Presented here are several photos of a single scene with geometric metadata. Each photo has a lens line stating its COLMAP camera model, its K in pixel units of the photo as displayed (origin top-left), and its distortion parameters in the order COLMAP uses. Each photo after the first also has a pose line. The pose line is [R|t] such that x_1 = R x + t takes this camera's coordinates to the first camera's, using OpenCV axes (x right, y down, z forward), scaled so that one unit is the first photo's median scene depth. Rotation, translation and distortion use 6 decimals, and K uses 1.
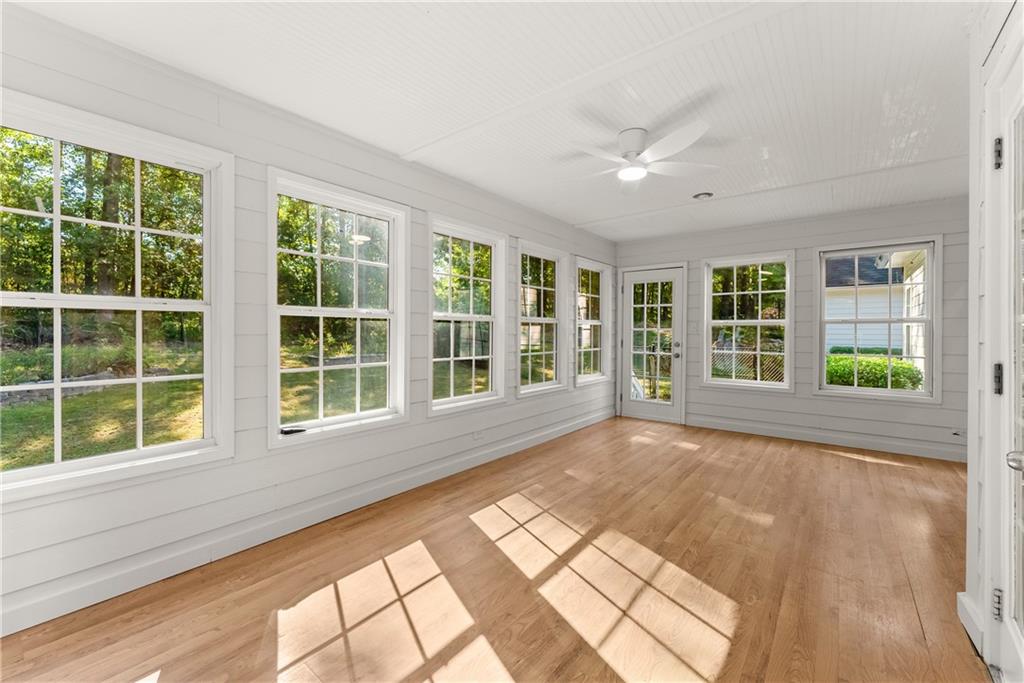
lens RADIAL K [[412.8, 0, 510.3], [0, 412.8, 335.1], [0, 0, 1]] dist [-0.000164, -0.000090]
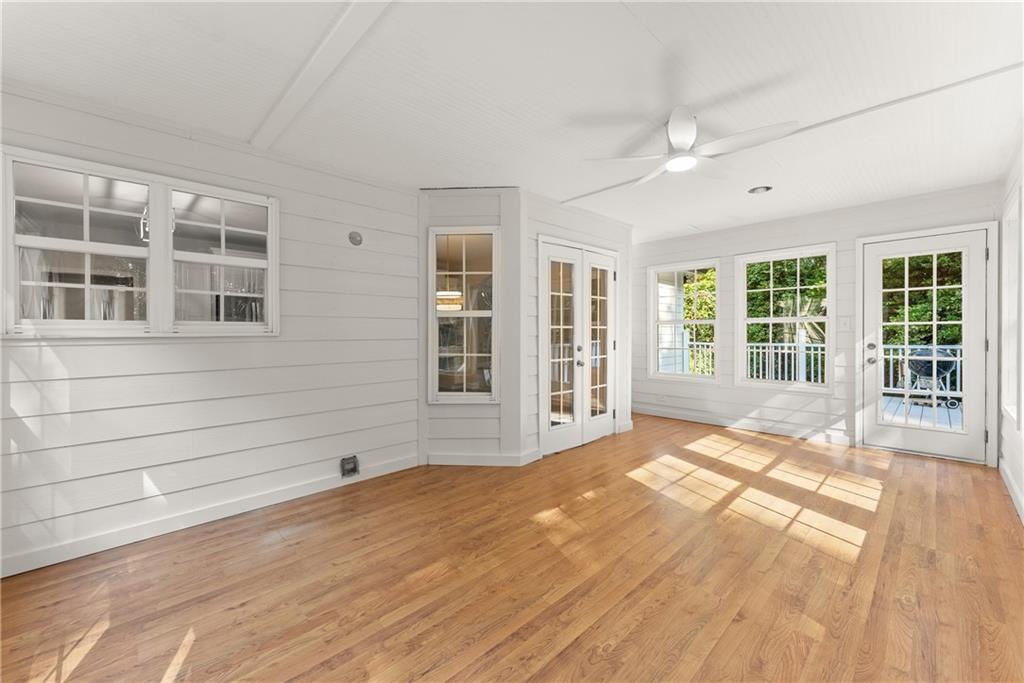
lens RADIAL K [[412.8, 0, 510.3], [0, 412.8, 335.1], [0, 0, 1]] dist [-0.000164, -0.000090]
pose [[-0.991710, 0.001908, 0.128483, 0.569746], [0.003766, 0.999892, 0.014219, -0.013848], [-0.128442, 0.014585, -0.991610, 2.022765]]
